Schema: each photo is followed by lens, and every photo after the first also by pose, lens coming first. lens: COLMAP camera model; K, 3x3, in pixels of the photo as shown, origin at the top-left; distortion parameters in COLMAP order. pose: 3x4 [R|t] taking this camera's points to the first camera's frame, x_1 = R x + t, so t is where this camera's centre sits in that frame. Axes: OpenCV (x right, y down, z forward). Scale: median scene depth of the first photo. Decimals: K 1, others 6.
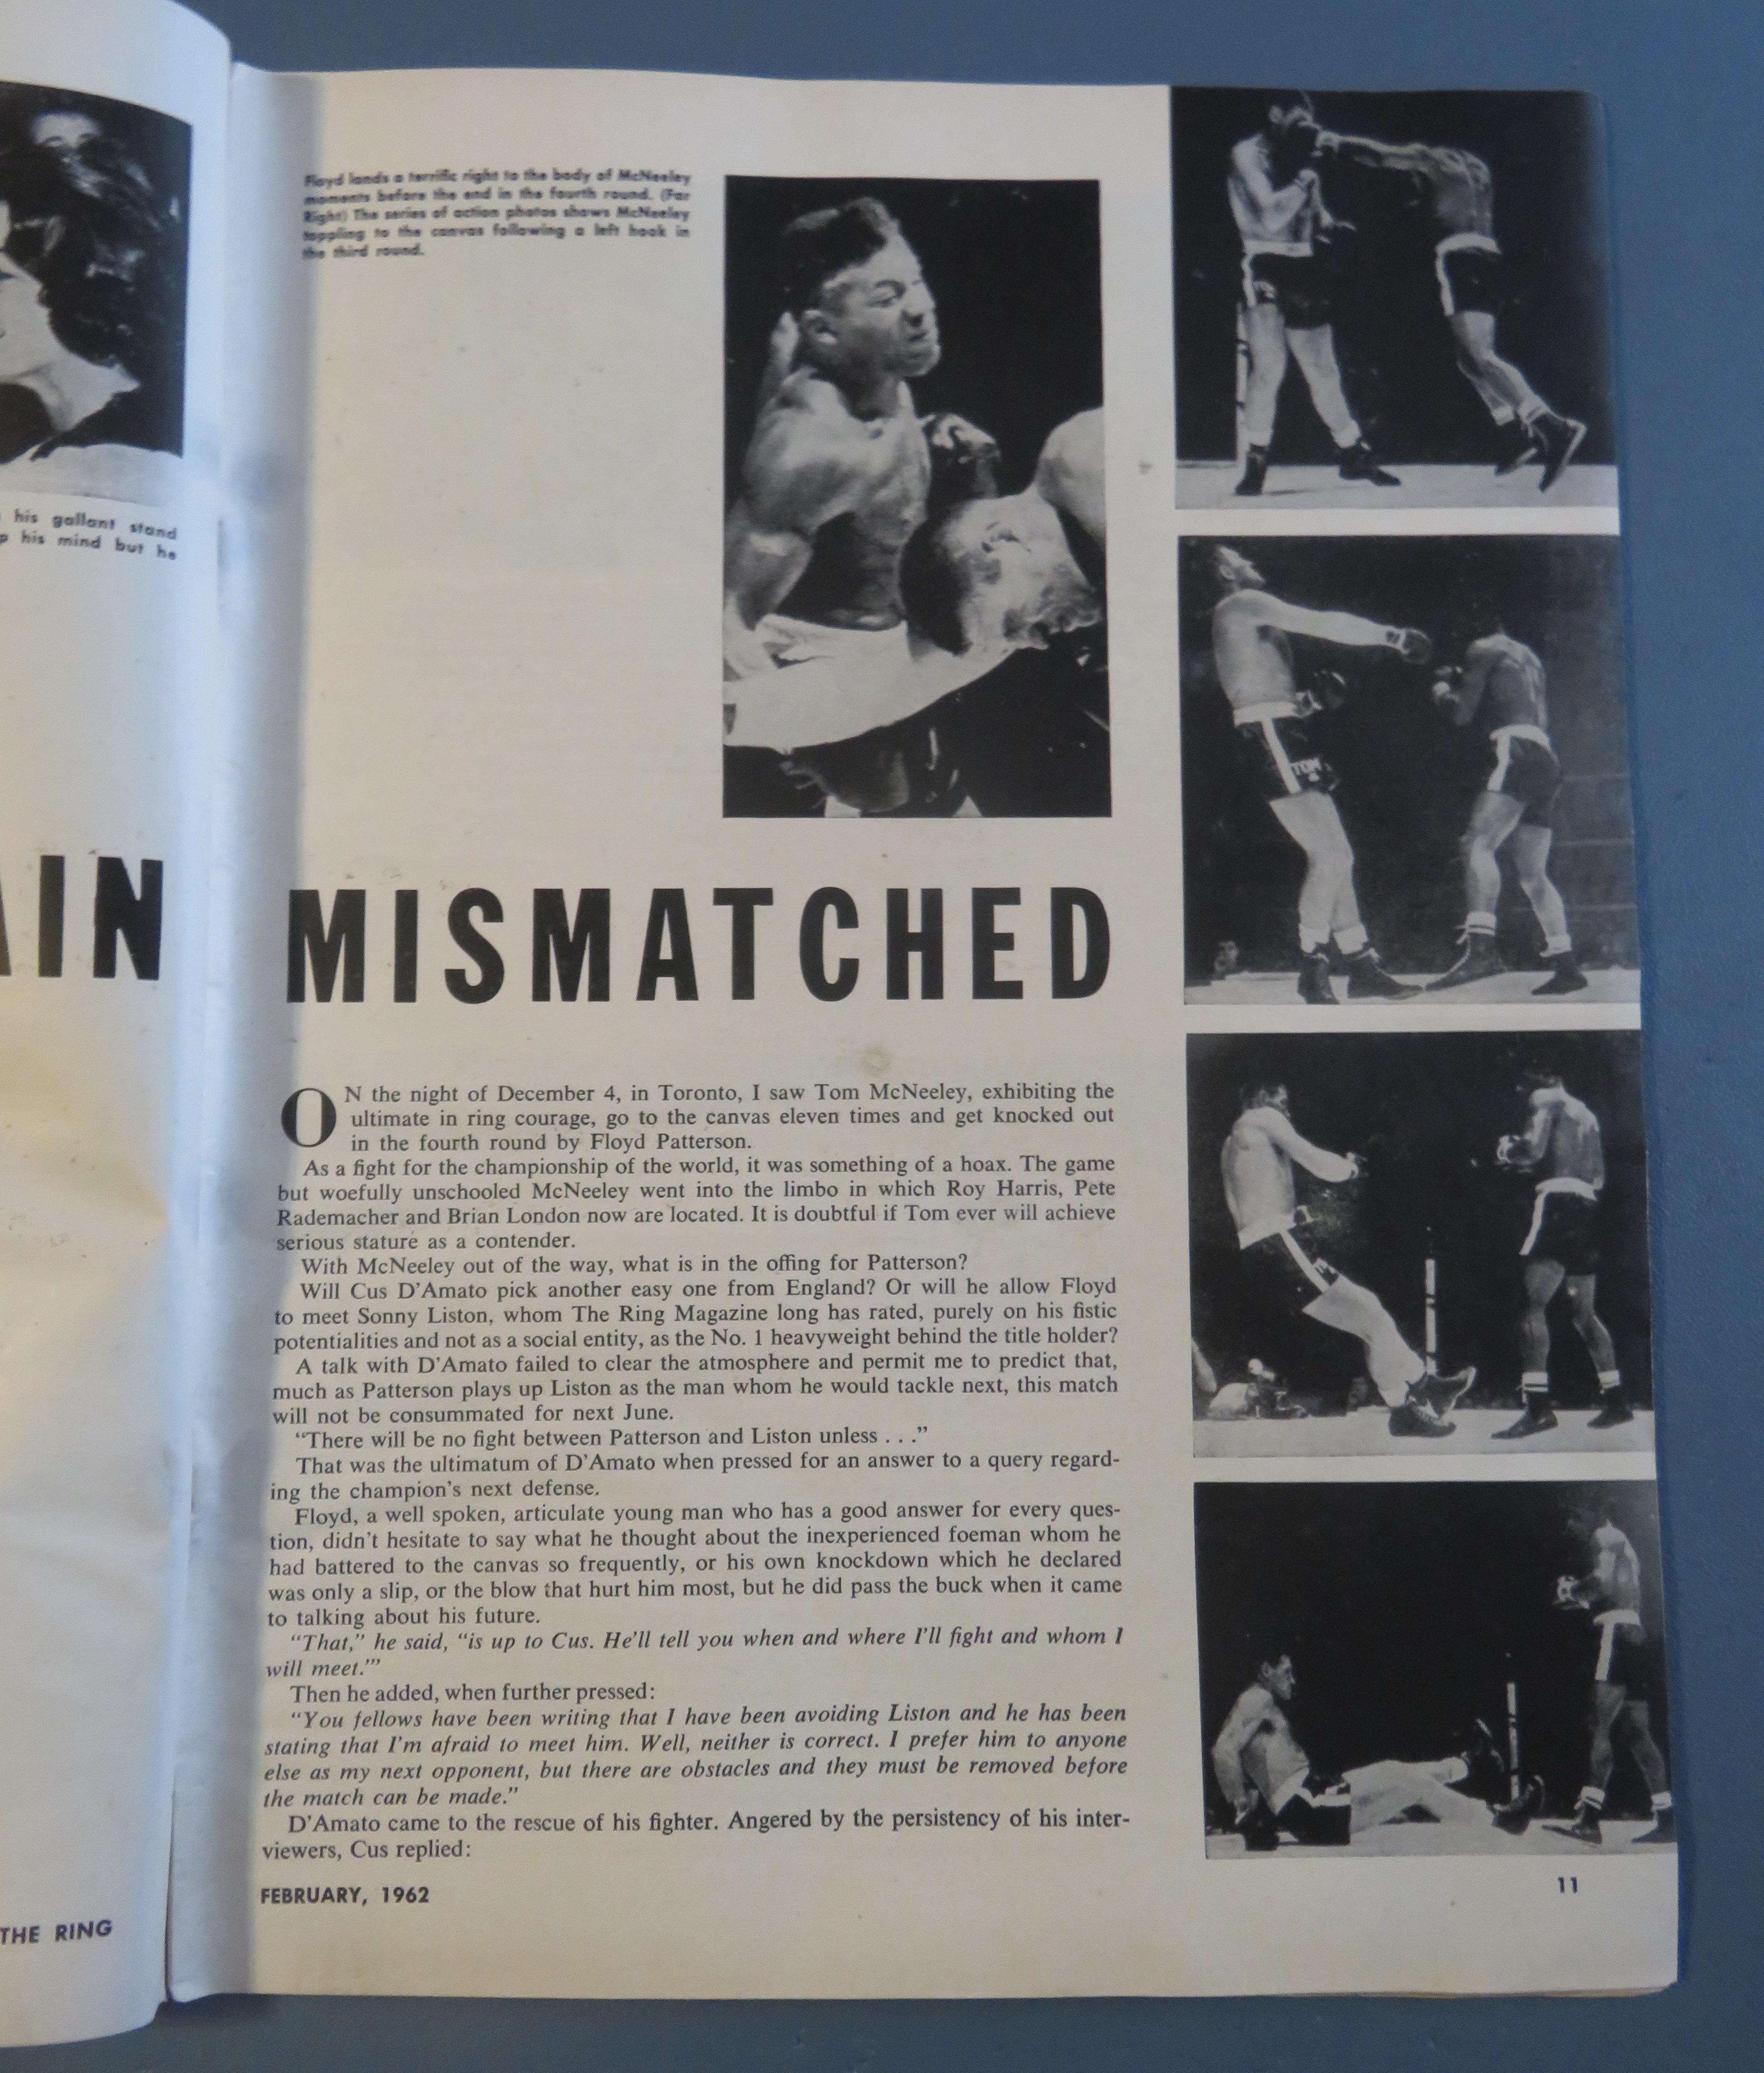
lens RADIAL K [[1551.1, 0, 880.9], [0, 1551.1, 1030.2], [0, 0, 1]] dist [-0.012230, -0.009199]
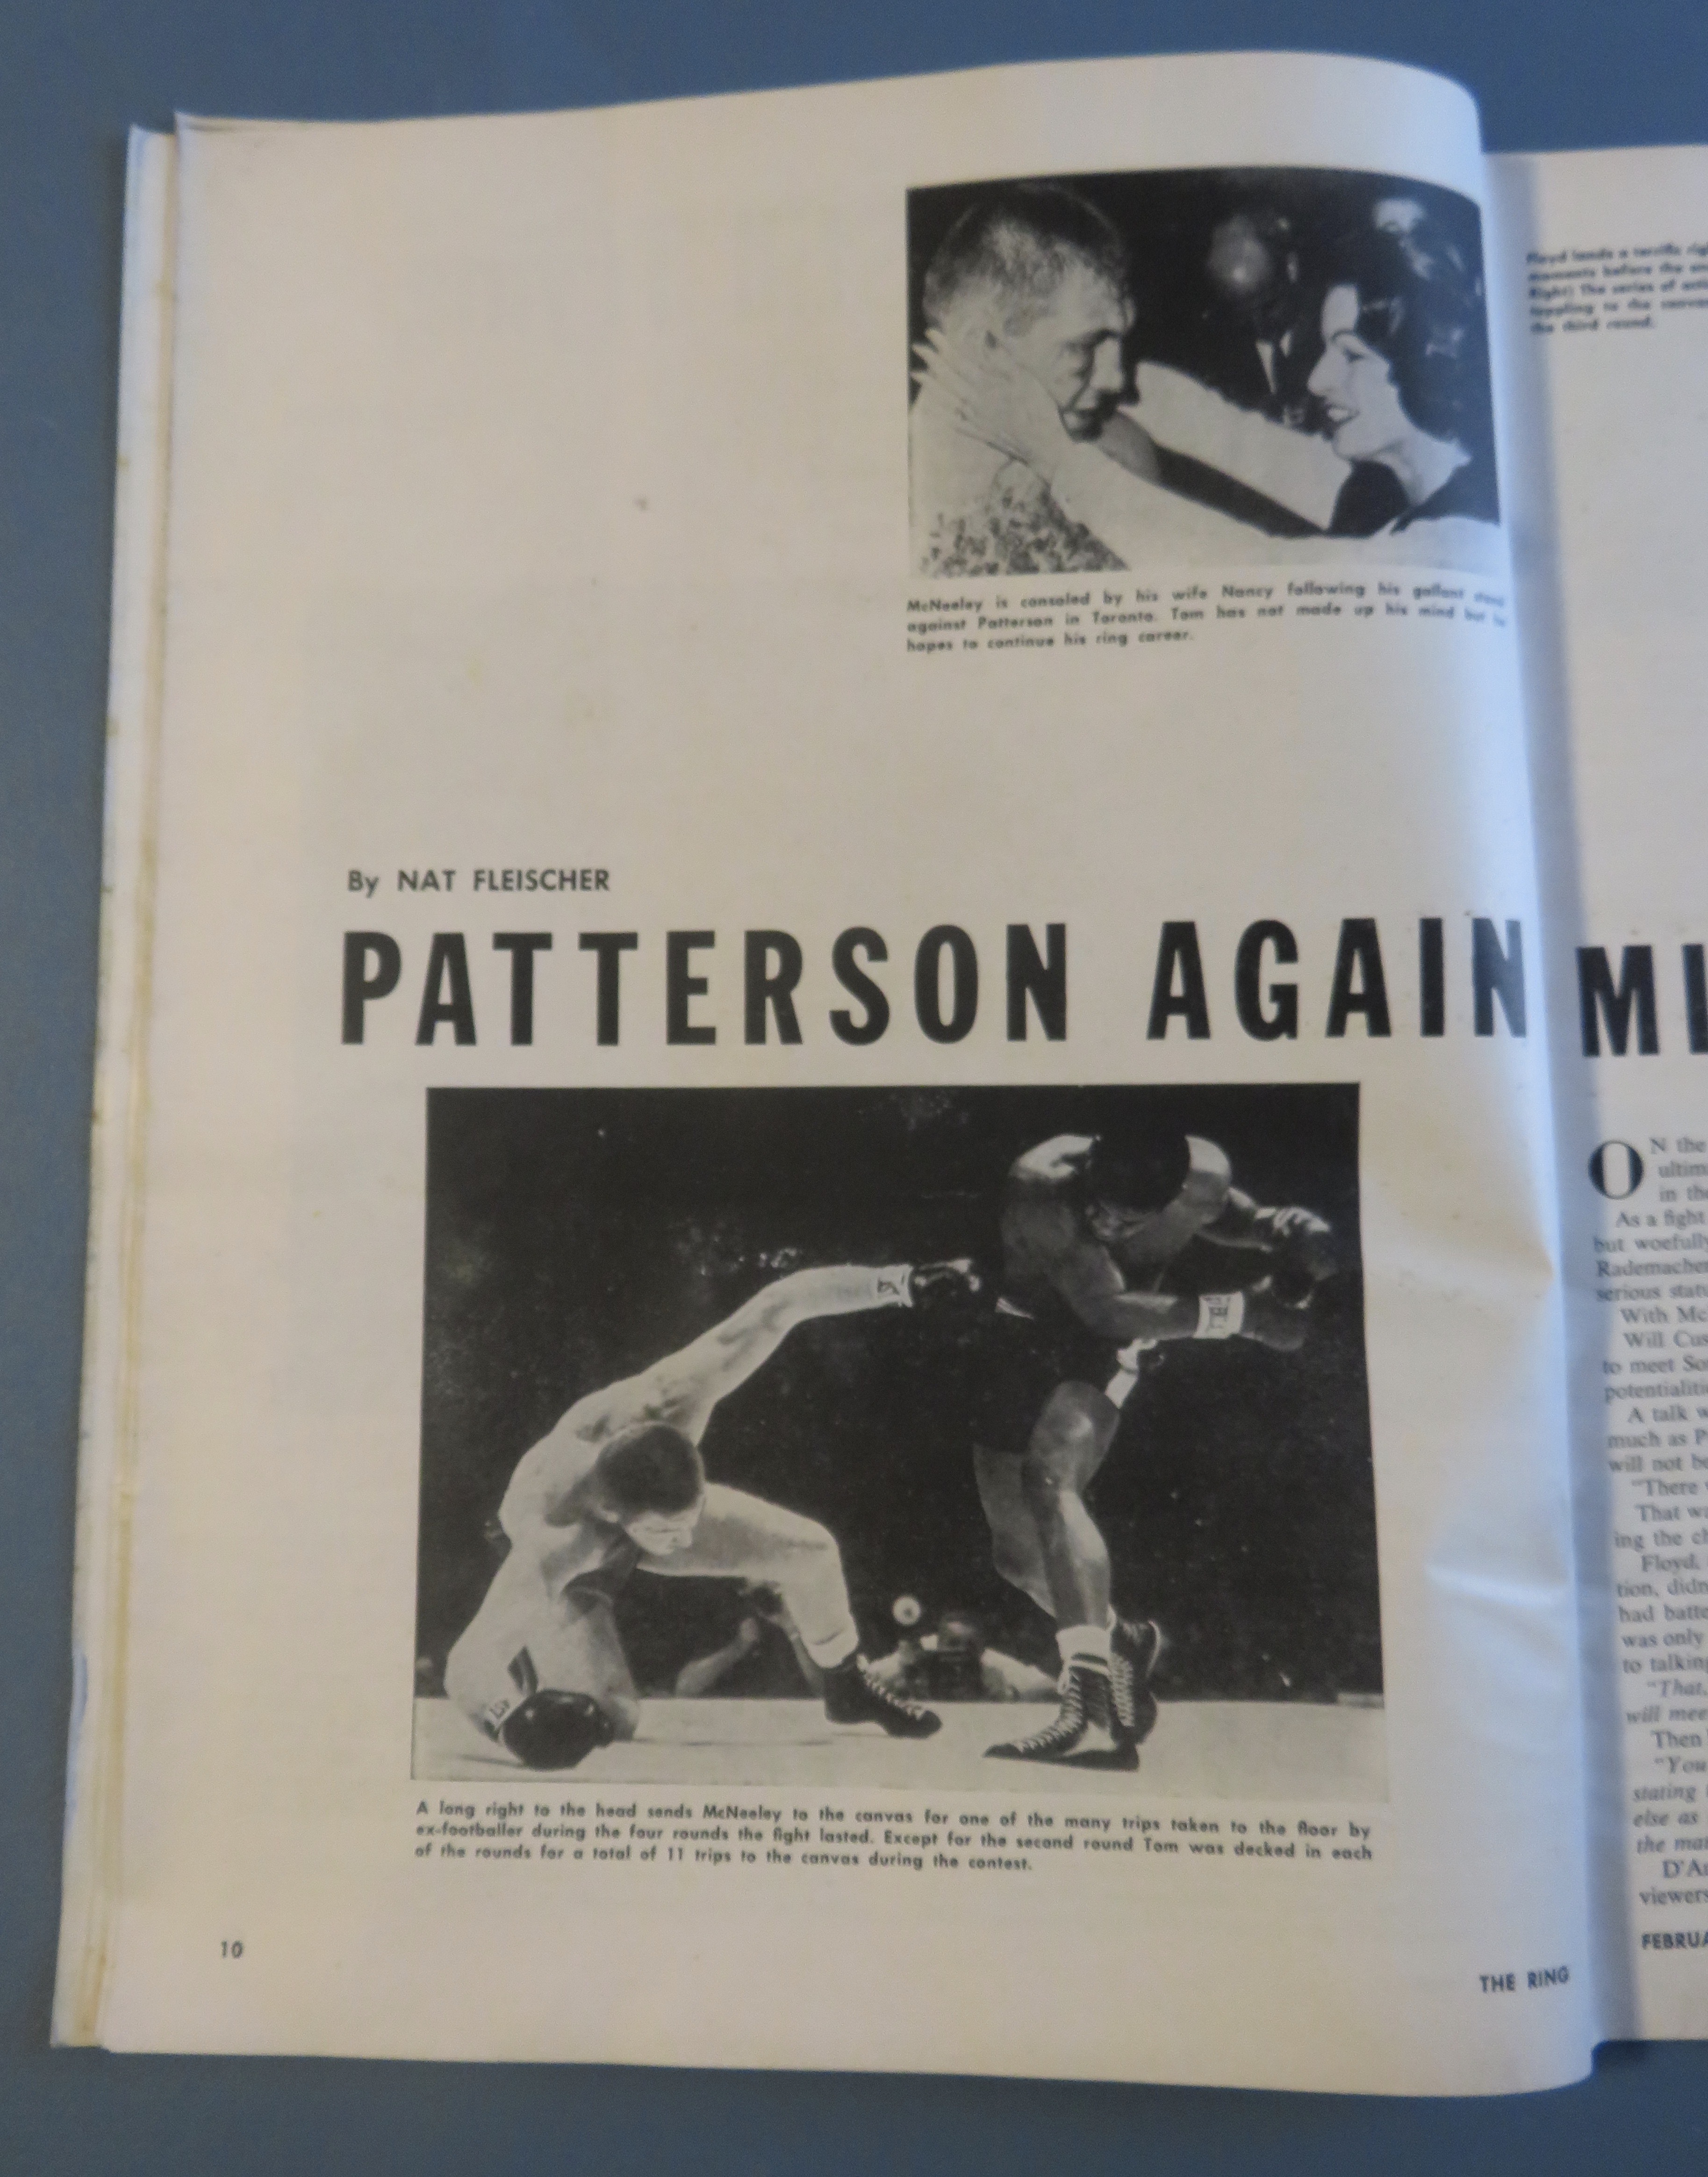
lens RADIAL K [[1610.7, 0, 854.5], [0, 1610.7, 1084.0], [0, 0, 1]] dist [-0.022466, 0.006299]
pose [[0.999291, -0.029930, -0.022823, -0.854874], [0.029440, 0.999335, -0.021519, 0.008265], [0.023452, 0.020832, 0.999508, -0.065368]]
